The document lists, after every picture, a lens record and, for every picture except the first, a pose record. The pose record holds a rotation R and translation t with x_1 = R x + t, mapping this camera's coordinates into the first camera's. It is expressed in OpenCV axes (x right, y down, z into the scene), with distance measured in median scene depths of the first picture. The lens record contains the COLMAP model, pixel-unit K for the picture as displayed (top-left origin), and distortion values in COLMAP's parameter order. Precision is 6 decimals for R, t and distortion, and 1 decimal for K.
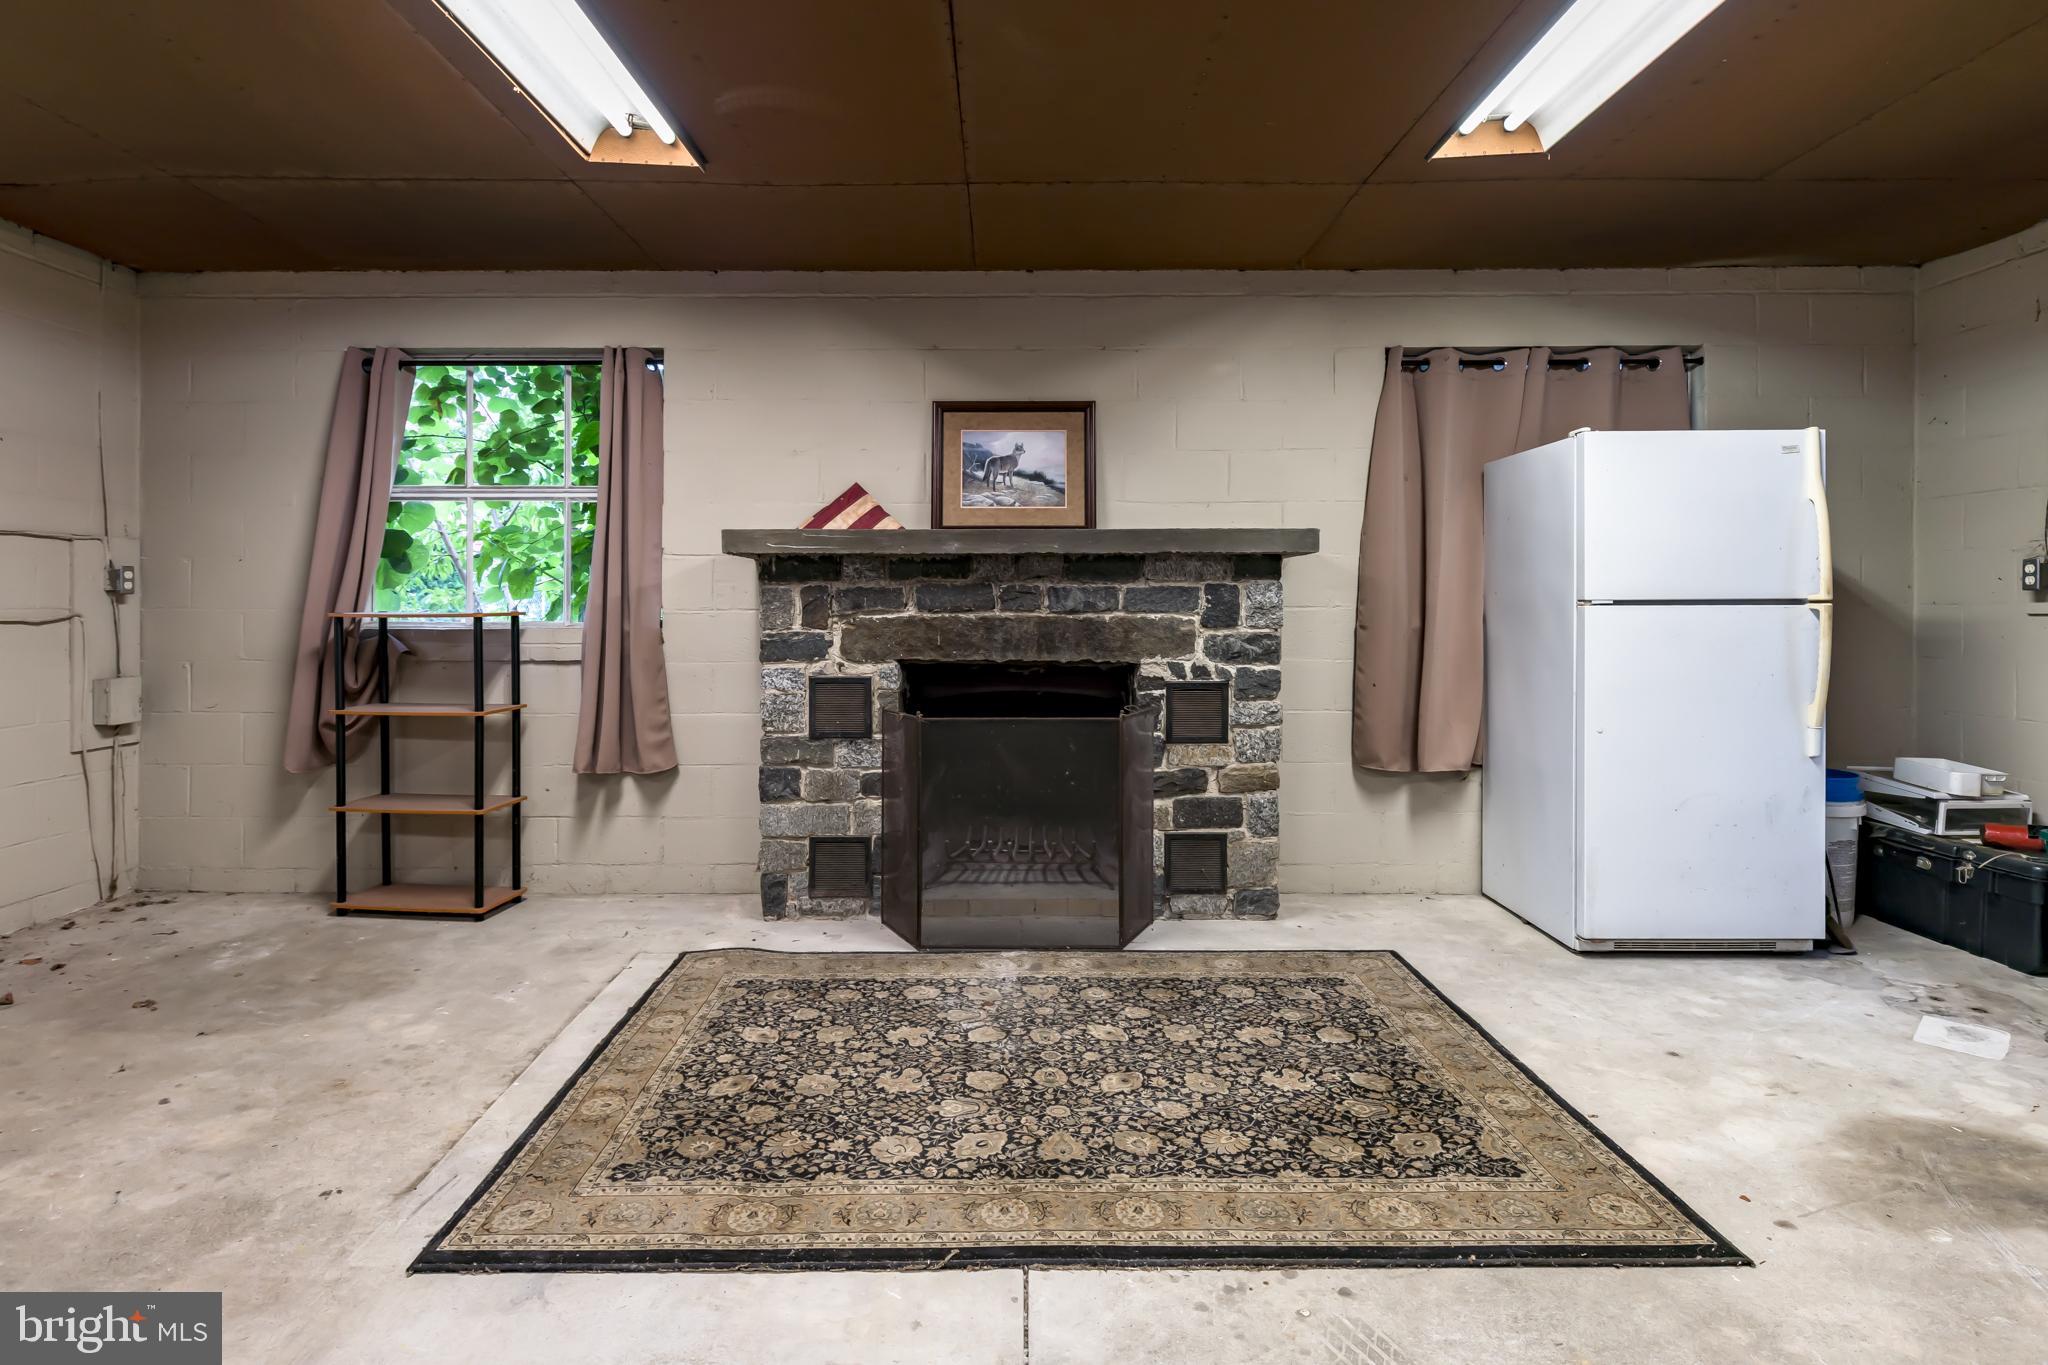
lens RADIAL K [[1046.2, 0, 1023.2], [0, 1046.2, 614.1], [0, 0, 1]] dist [-0.003597, -0.000578]
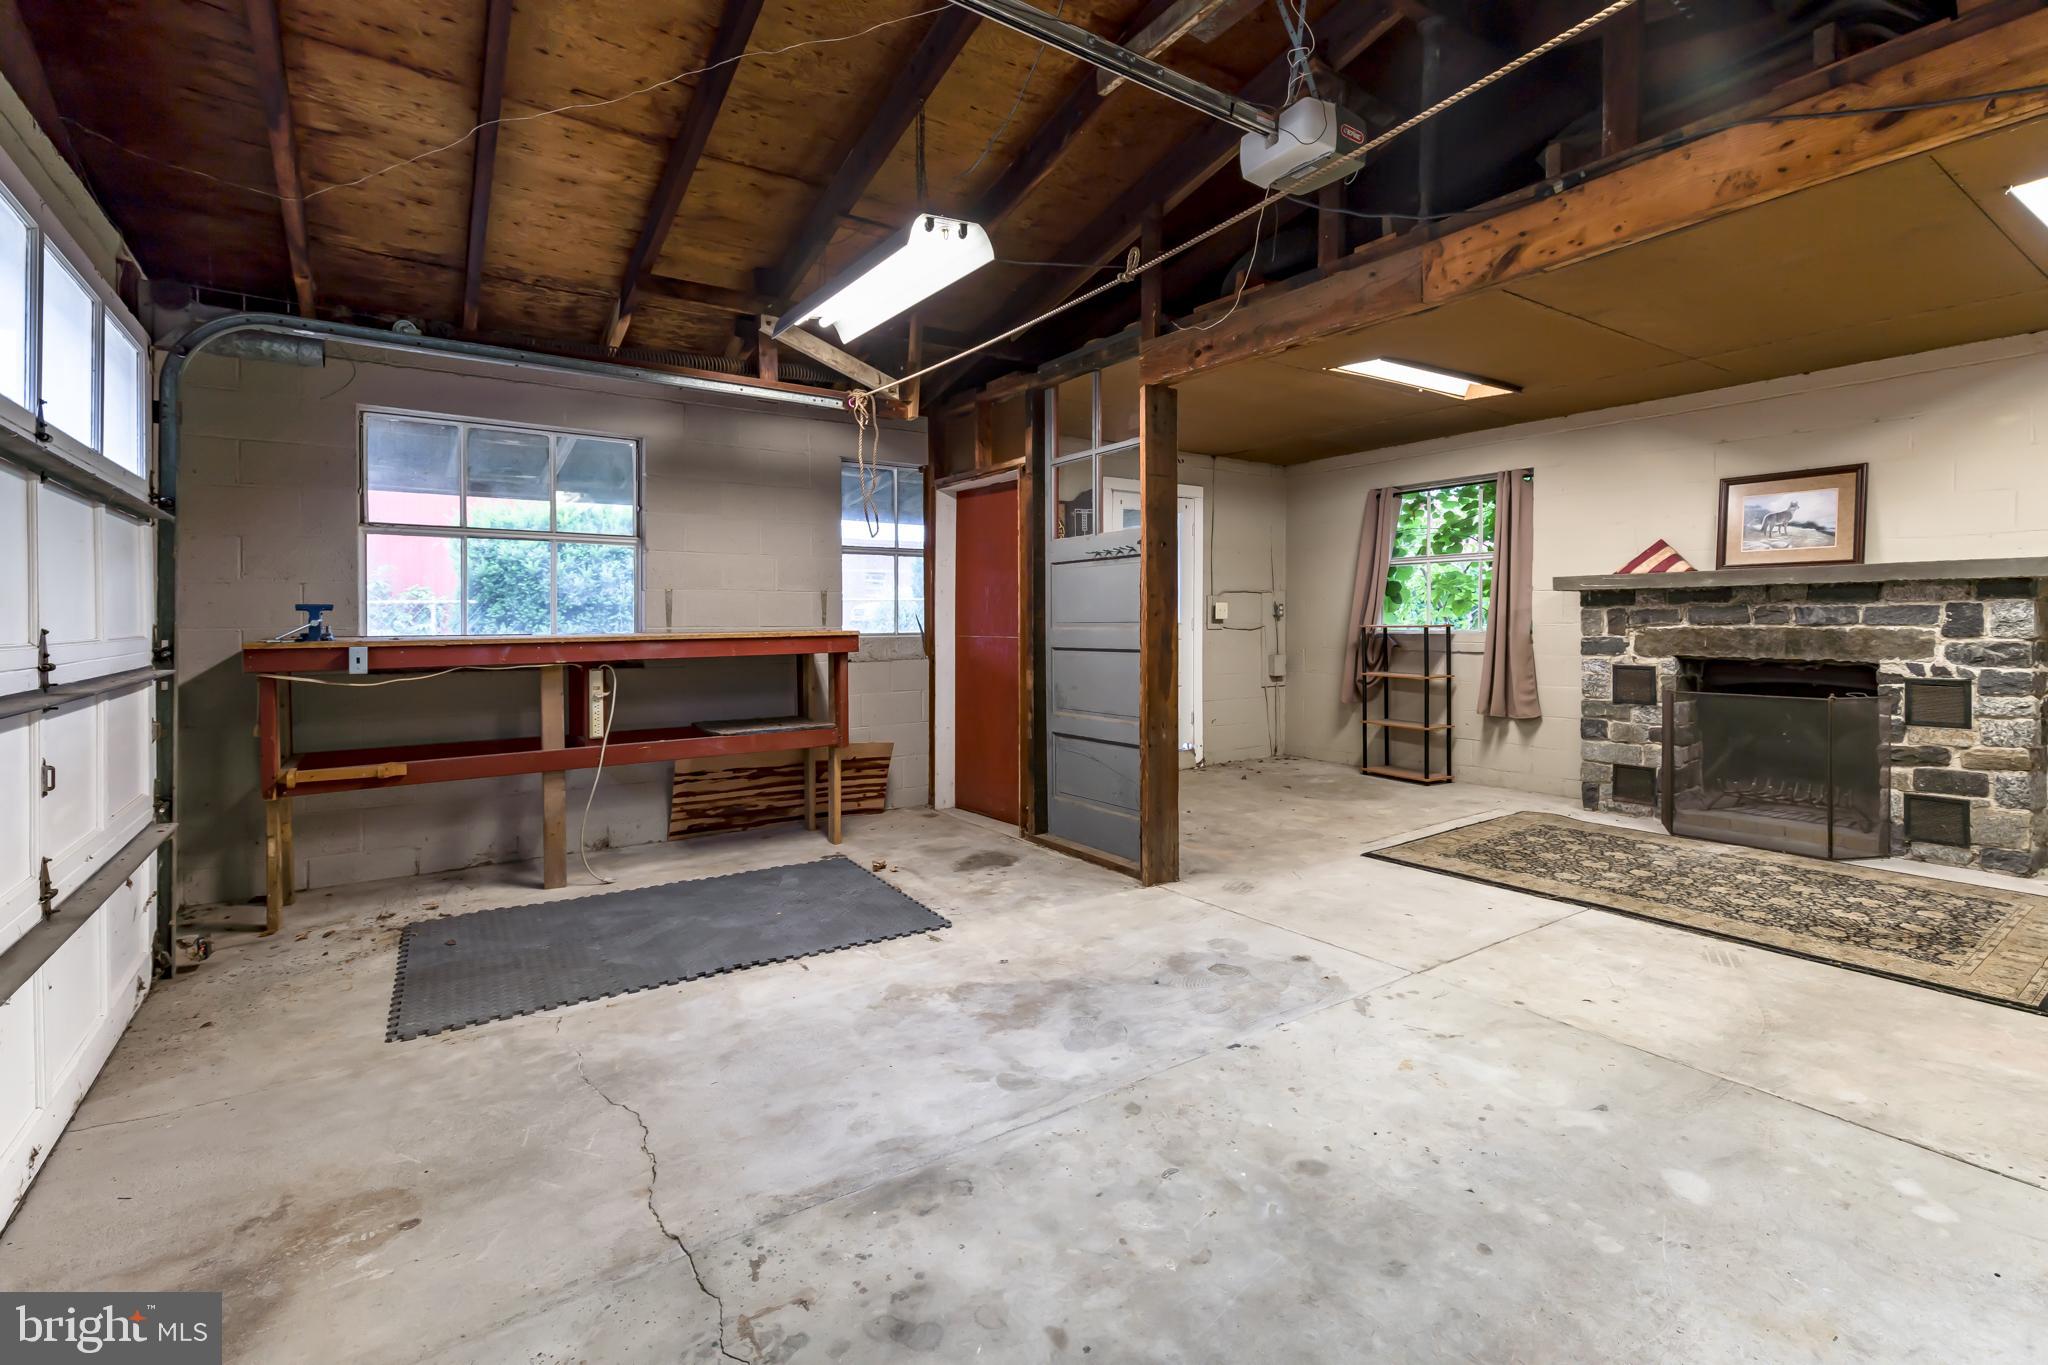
lens RADIAL K [[936.7, 0, 1033.2], [0, 936.7, 625.2], [0, 0, 1]] dist [0.000264, -0.000252]
pose [[0.570566, 0.000808, -0.821251, 0.475721], [0.000278, 0.999999, 0.001176, -0.003201], [0.821252, -0.000899, 0.570566, -0.569006]]
